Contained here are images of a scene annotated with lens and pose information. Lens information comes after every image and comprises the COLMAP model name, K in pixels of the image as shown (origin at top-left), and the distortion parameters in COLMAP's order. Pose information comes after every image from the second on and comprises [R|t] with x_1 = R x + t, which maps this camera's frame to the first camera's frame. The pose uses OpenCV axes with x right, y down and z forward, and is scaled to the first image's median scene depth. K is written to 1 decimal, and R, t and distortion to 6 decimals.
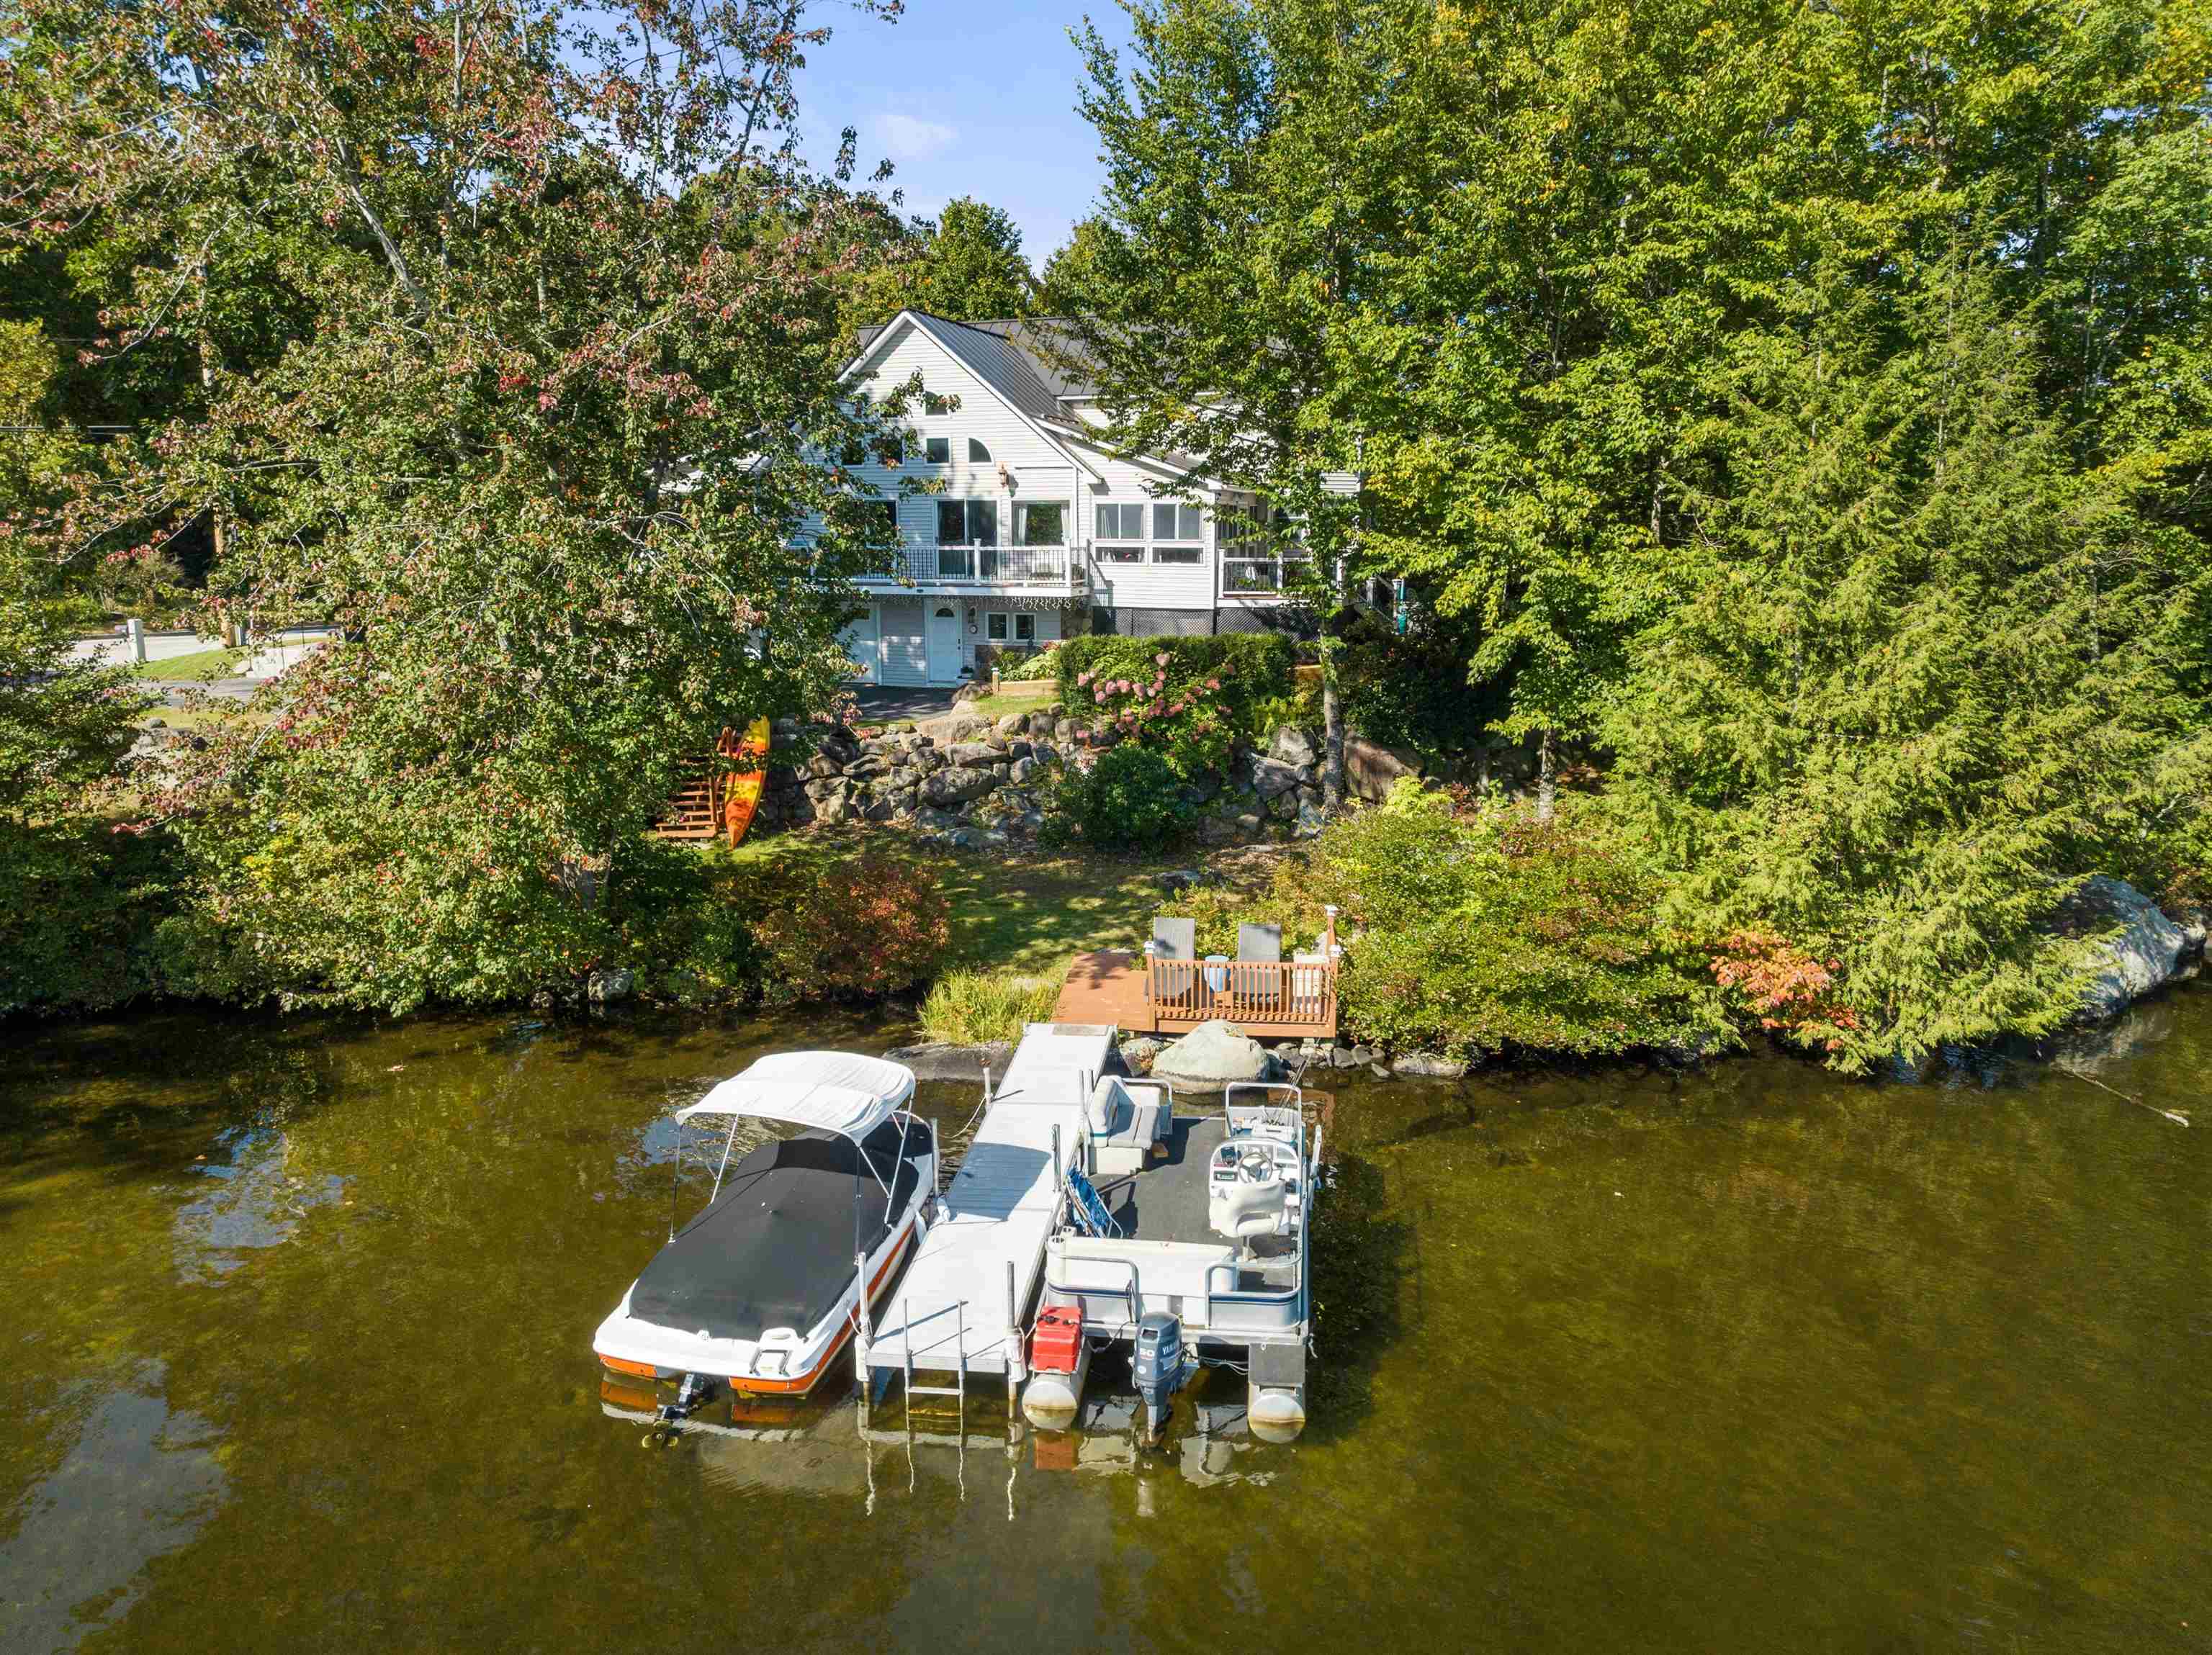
lens RADIAL K [[1560.8, 0, 1106.6], [0, 1560.8, 839.6], [0, 0, 1]] dist [-0.044310, 0.004082]
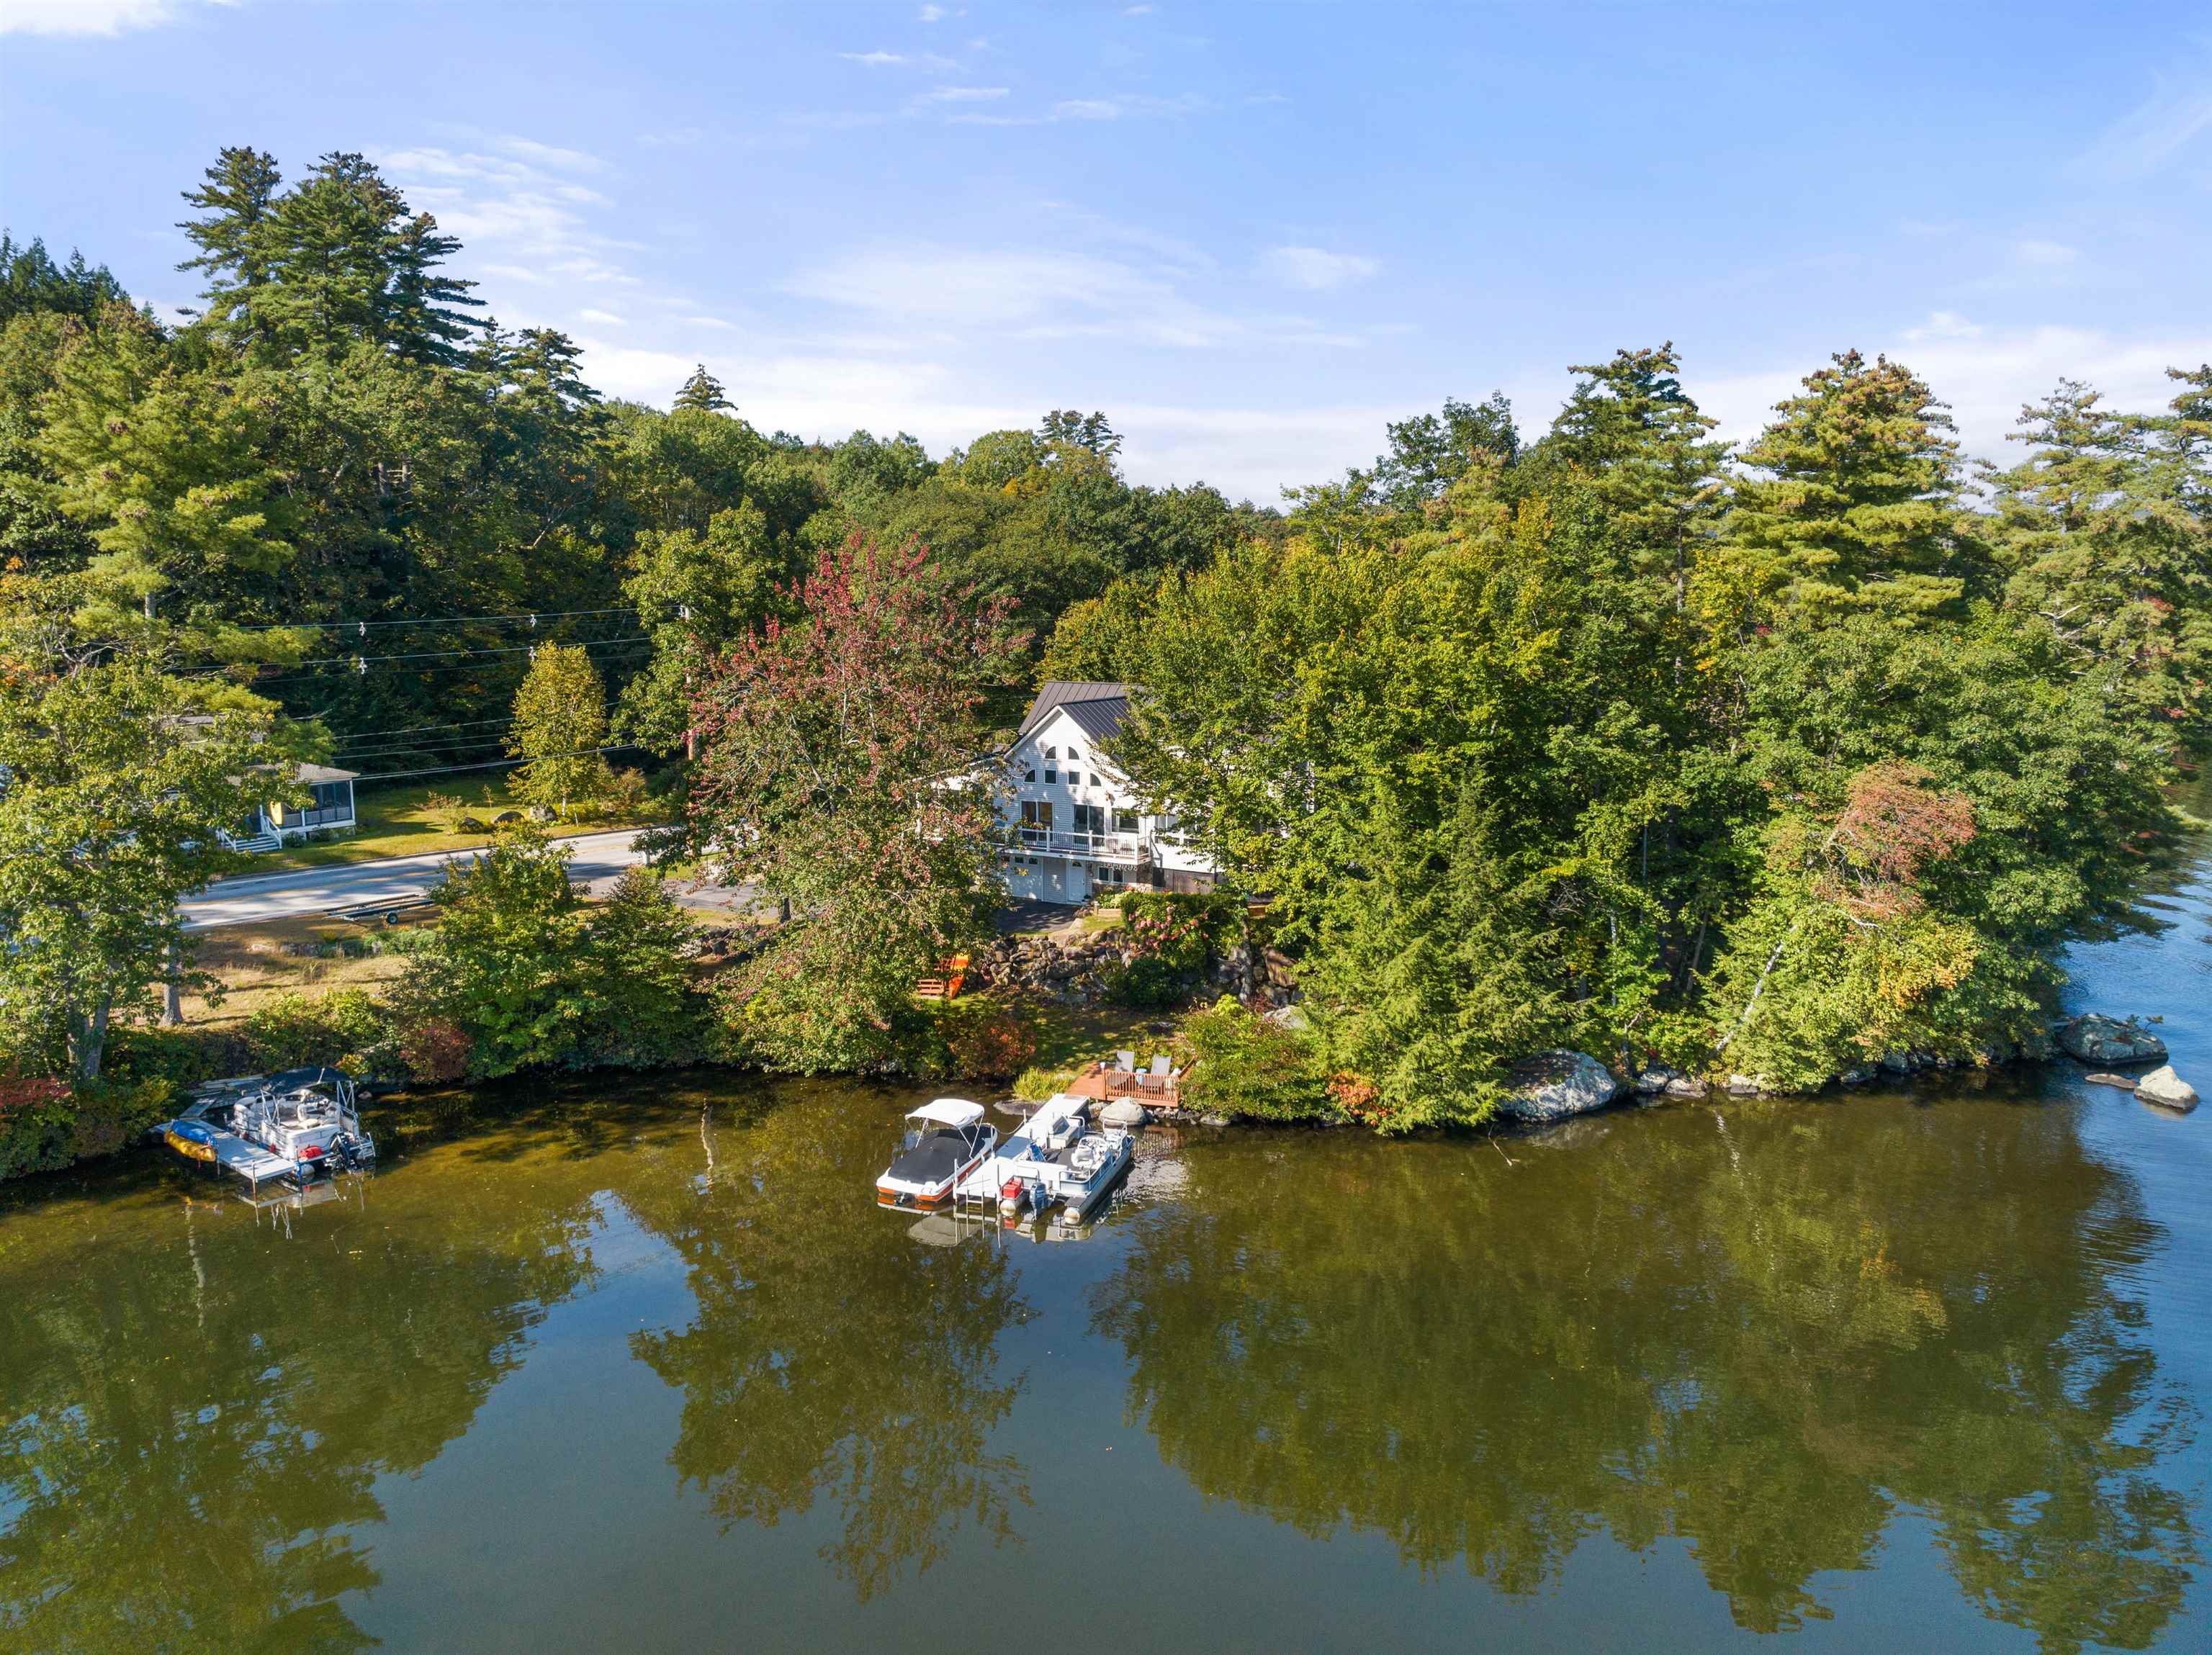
lens RADIAL K [[1560.8, 0, 1112.3], [0, 1560.8, 820.8], [0, 0, 1]] dist [-0.044310, 0.004082]
pose [[0.983483, 0.027827, -0.178846, 0.460003], [-0.036862, 0.998196, -0.047395, -0.193231], [0.177204, 0.053205, 0.982735, -1.387877]]
